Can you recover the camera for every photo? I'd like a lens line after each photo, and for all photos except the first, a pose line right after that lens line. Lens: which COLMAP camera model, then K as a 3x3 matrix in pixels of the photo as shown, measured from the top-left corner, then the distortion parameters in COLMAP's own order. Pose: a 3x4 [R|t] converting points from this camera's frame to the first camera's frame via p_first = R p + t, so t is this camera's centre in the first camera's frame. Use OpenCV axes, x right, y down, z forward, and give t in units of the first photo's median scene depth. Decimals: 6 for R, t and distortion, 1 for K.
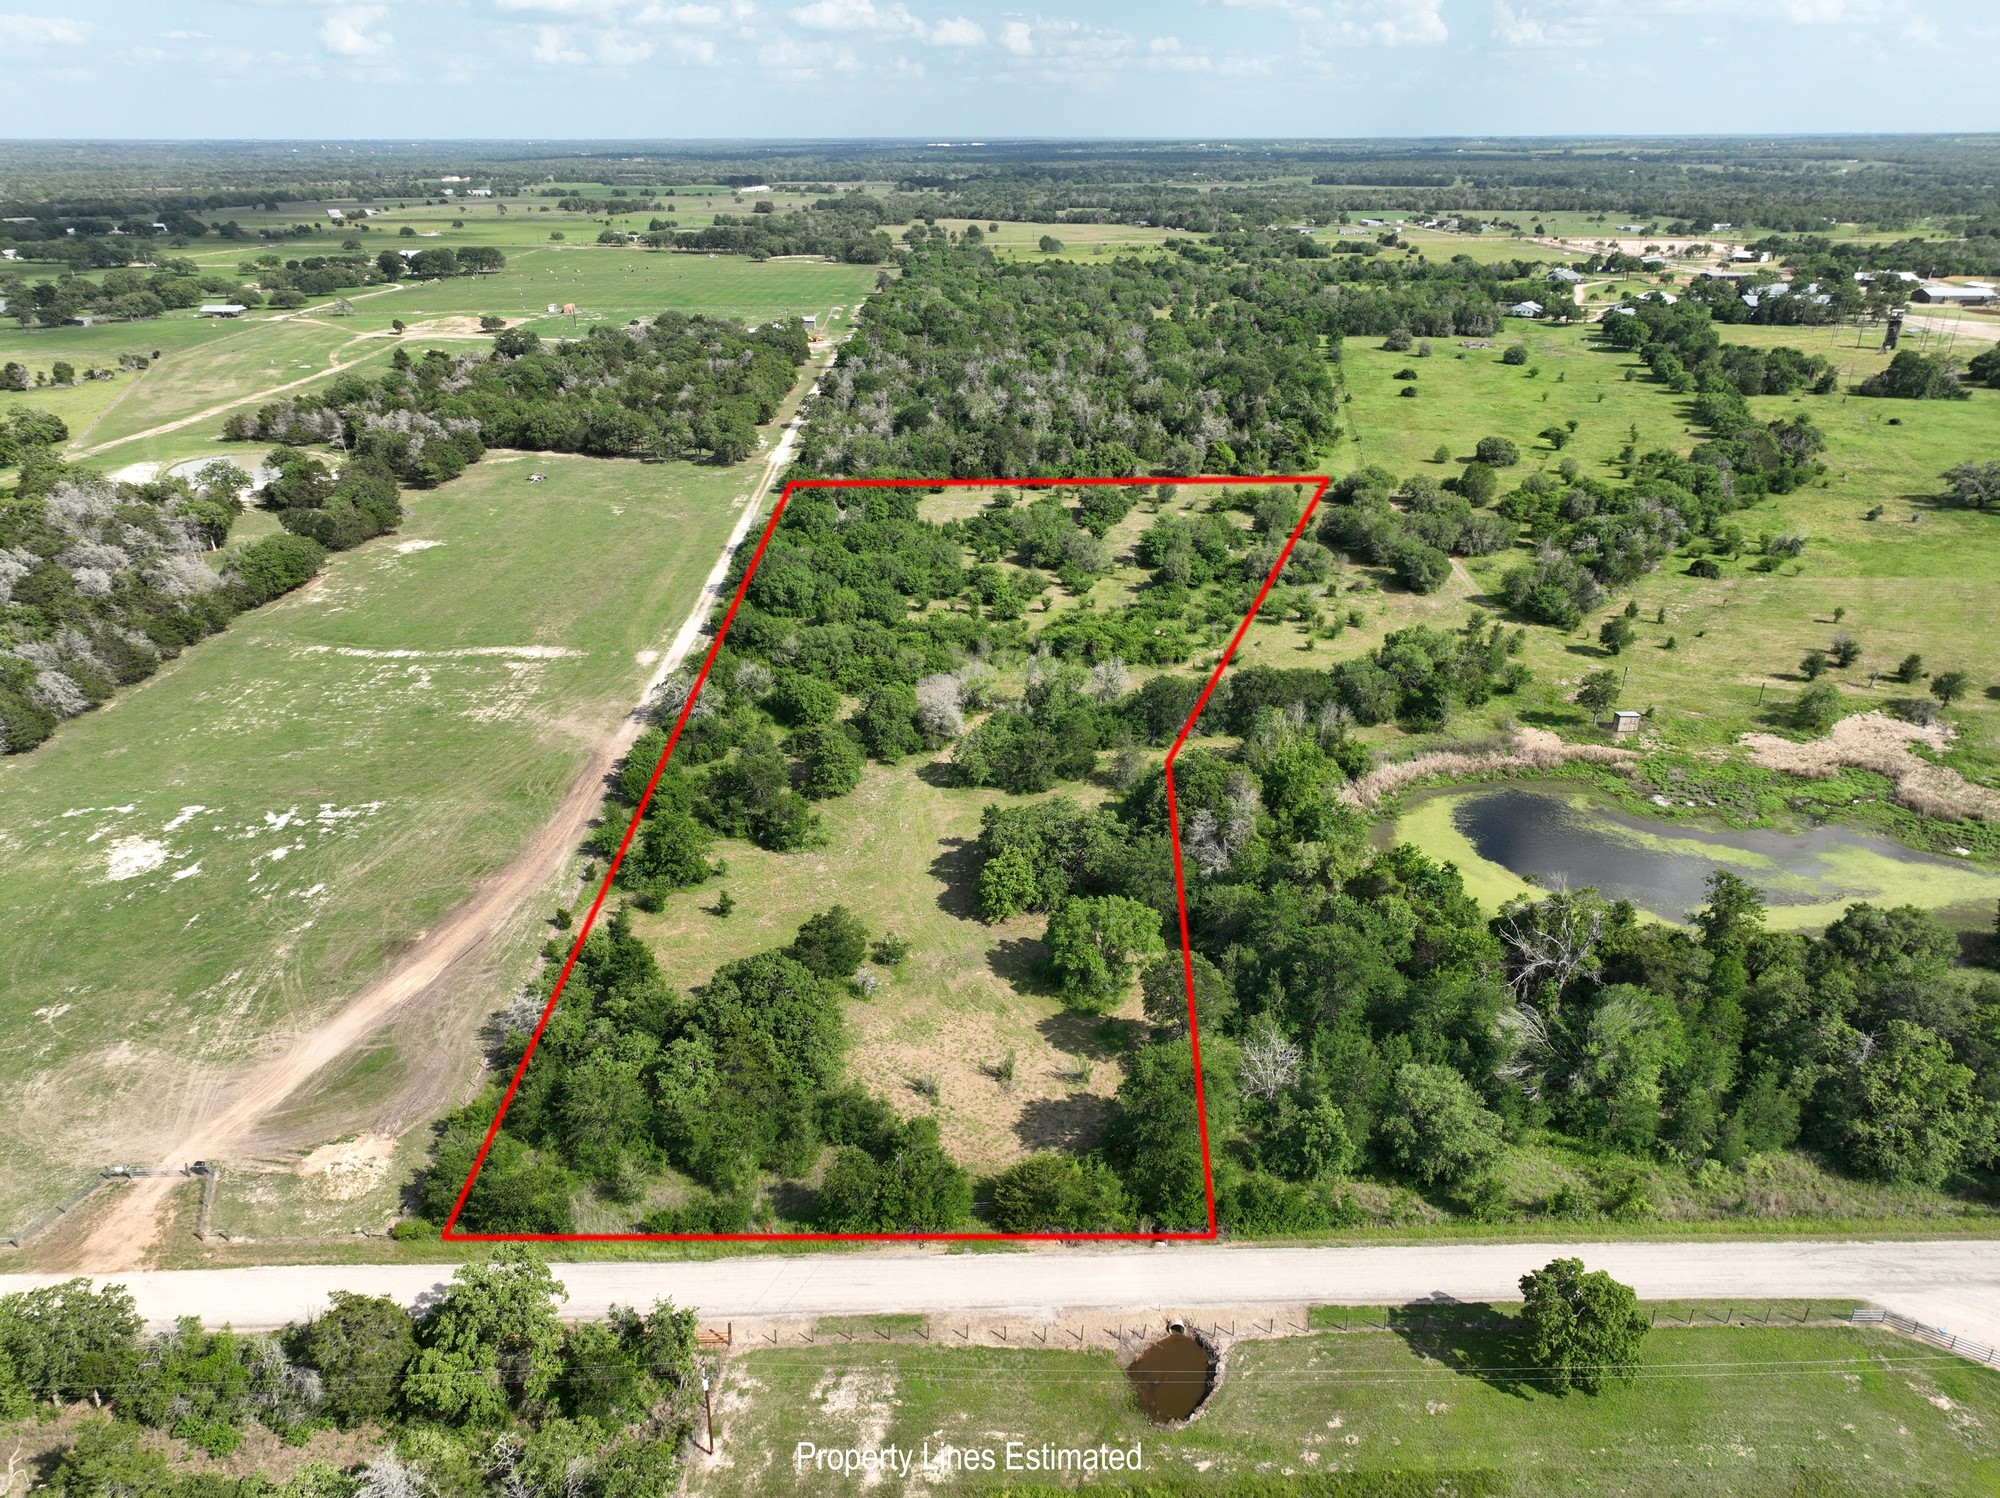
lens RADIAL K [[1418.9, 0, 1005.4], [0, 1418.9, 711.8], [0, 0, 1]] dist [-0.003603, 0.022979]
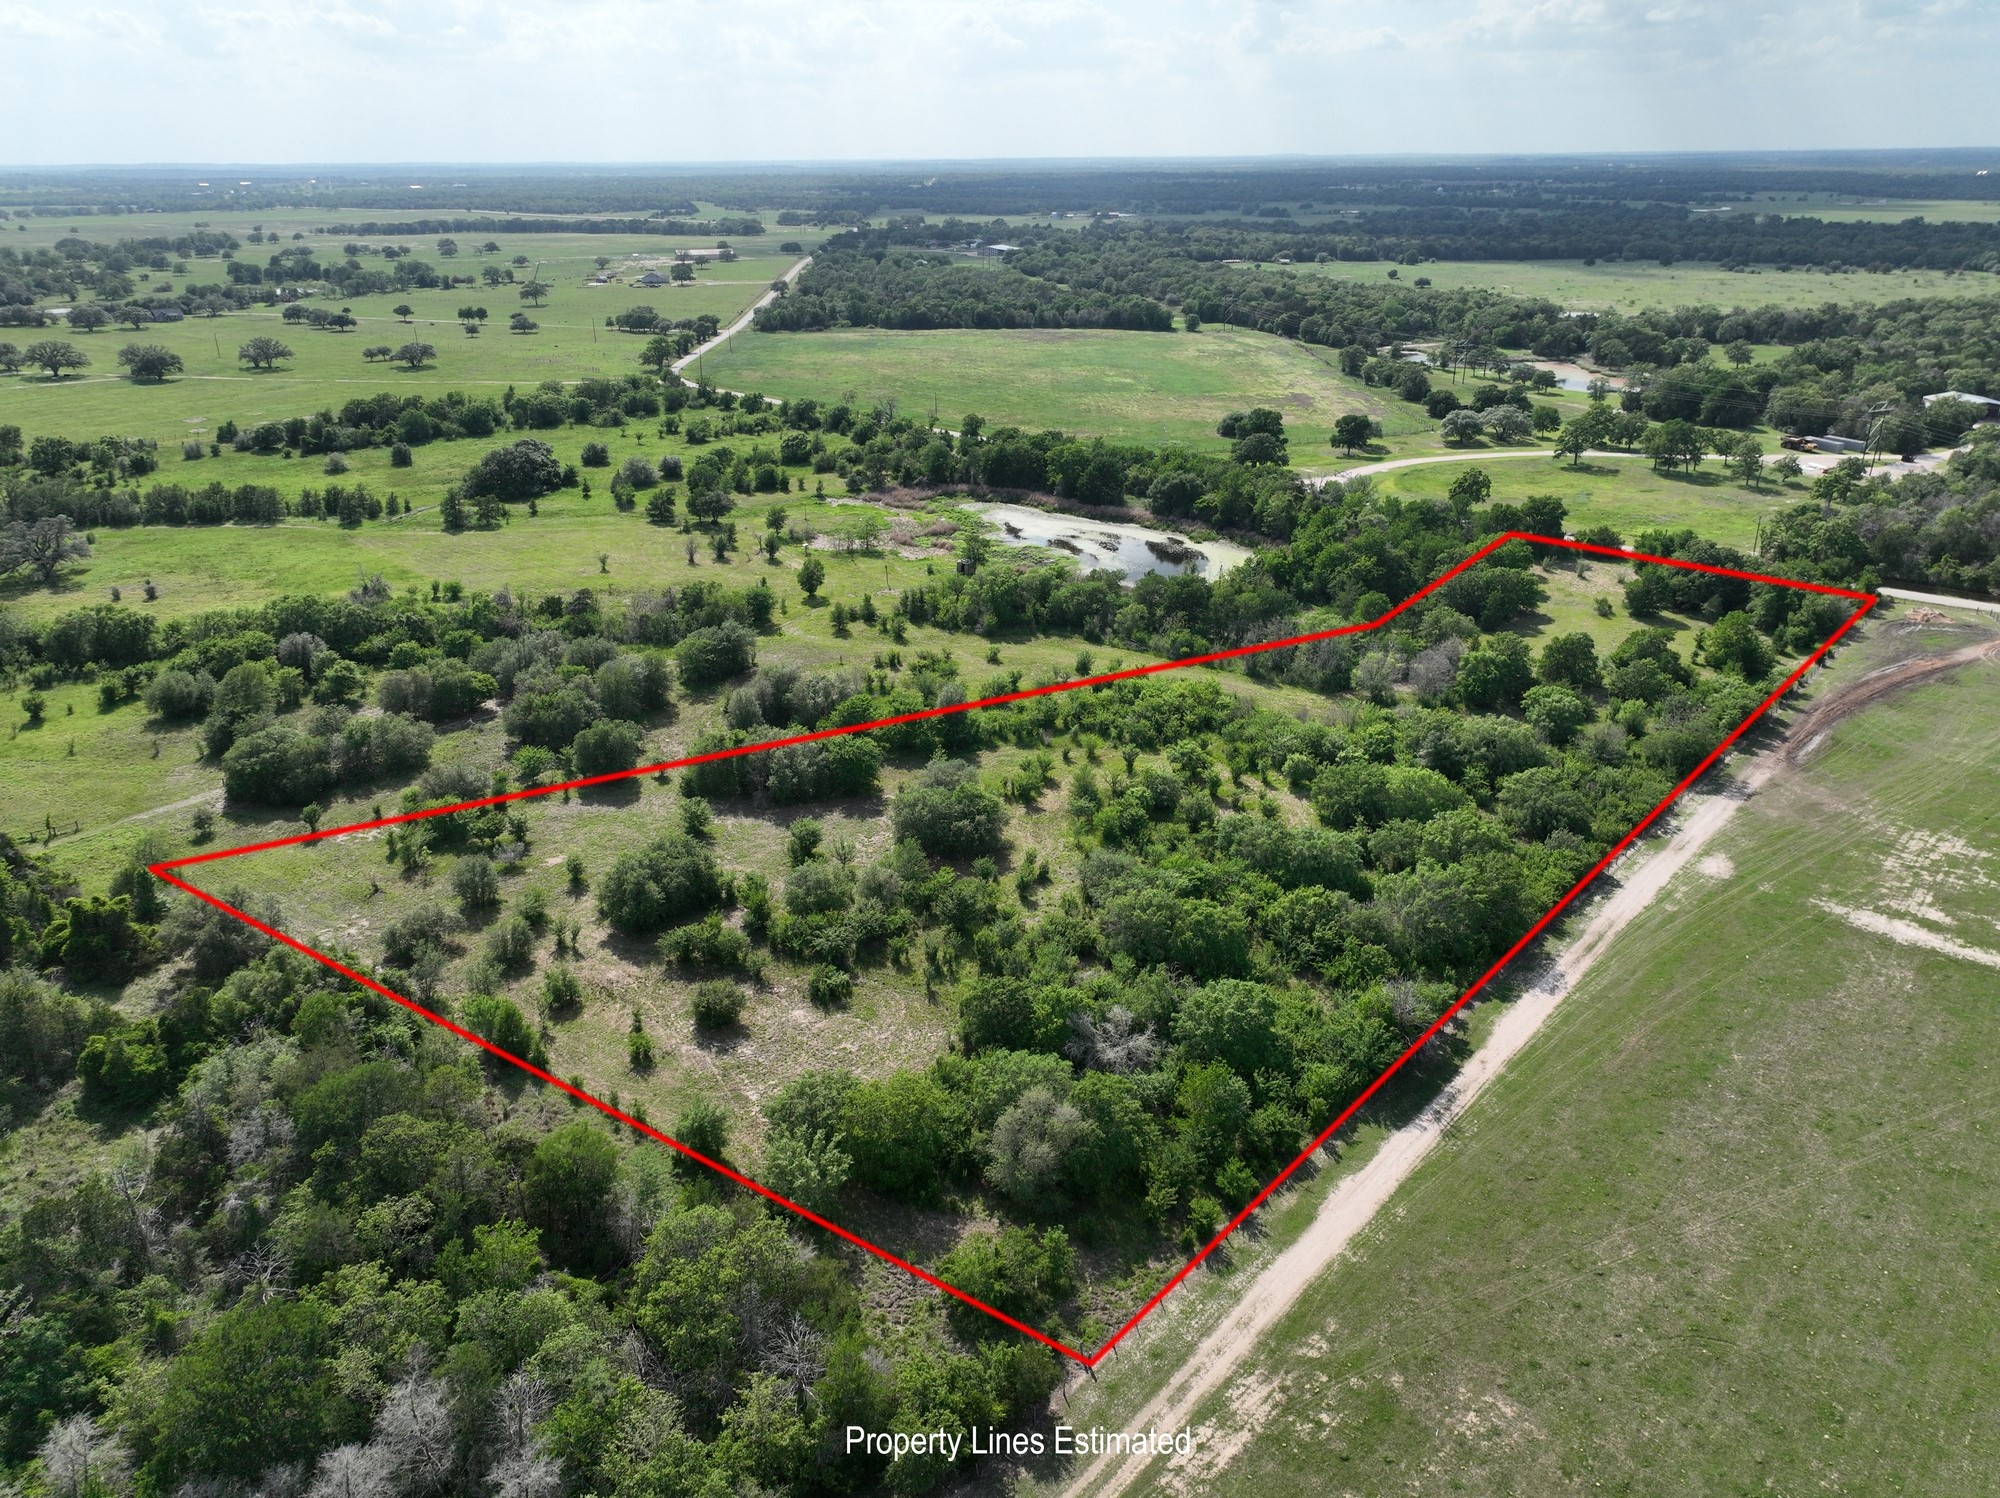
lens RADIAL K [[1418.9, 0, 1005.4], [0, 1418.9, 711.8], [0, 0, 1]] dist [-0.003603, 0.022979]
pose [[-0.738812, -0.239041, 0.630092, -0.361778], [0.265155, 0.756455, 0.597886, -0.523057], [-0.619556, 0.608798, -0.495495, 1.317888]]
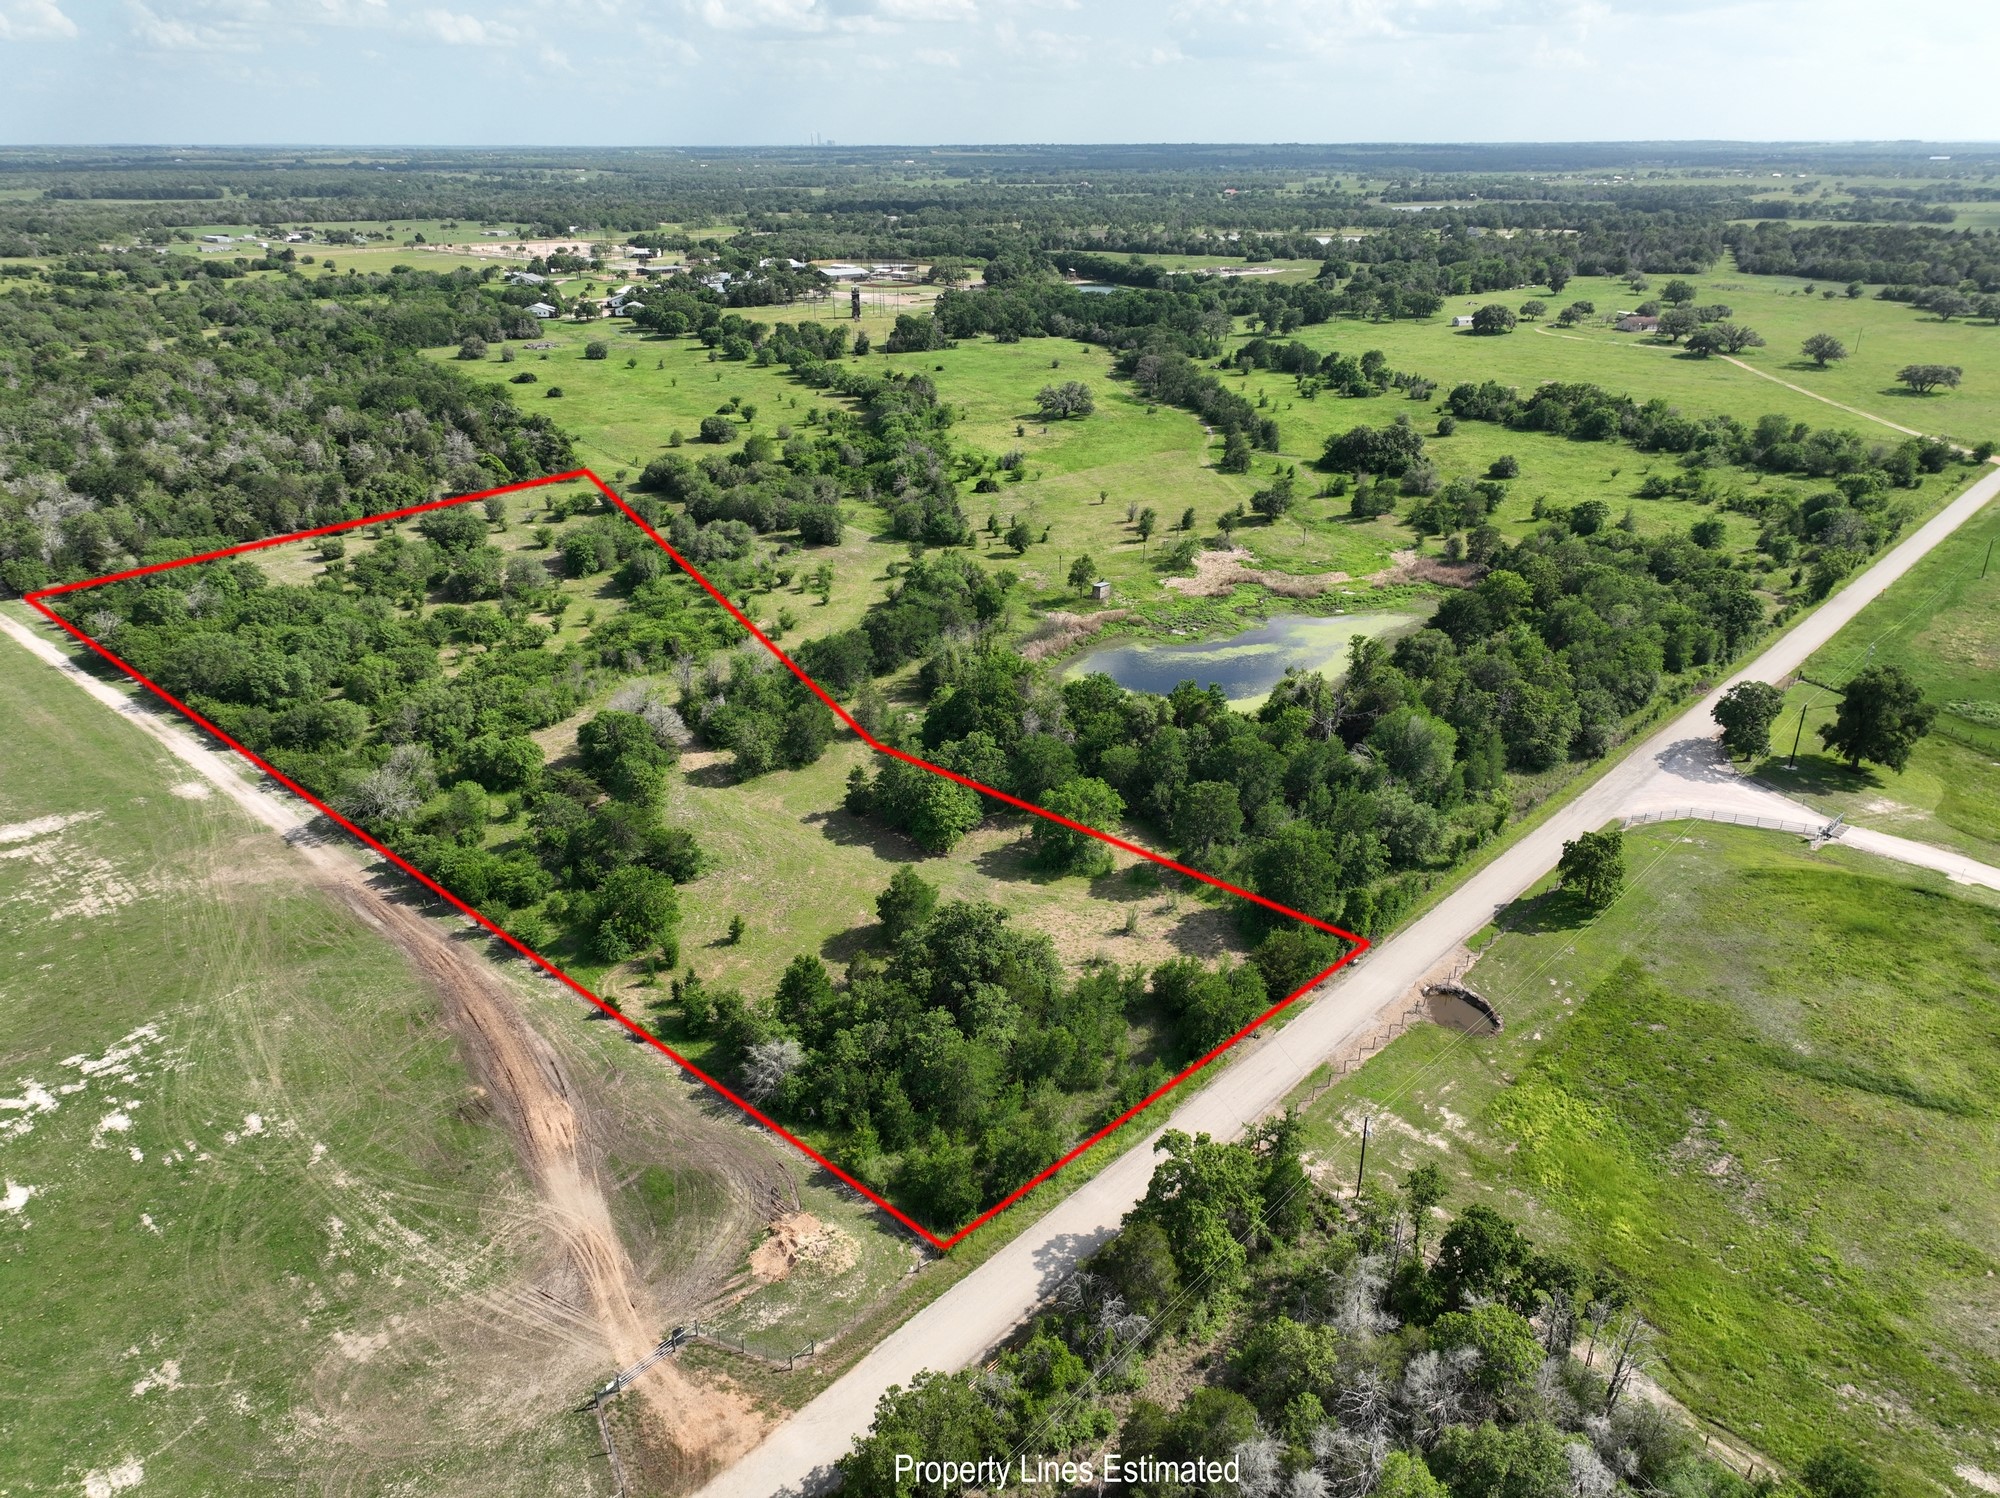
lens RADIAL K [[1418.9, 0, 1005.4], [0, 1418.9, 711.8], [0, 0, 1]] dist [-0.003603, 0.022979]
pose [[0.692475, -0.268410, 0.669652, -0.401405], [0.272614, 0.956746, 0.101578, -0.032745], [-0.667951, 0.112216, 0.735696, 0.086538]]
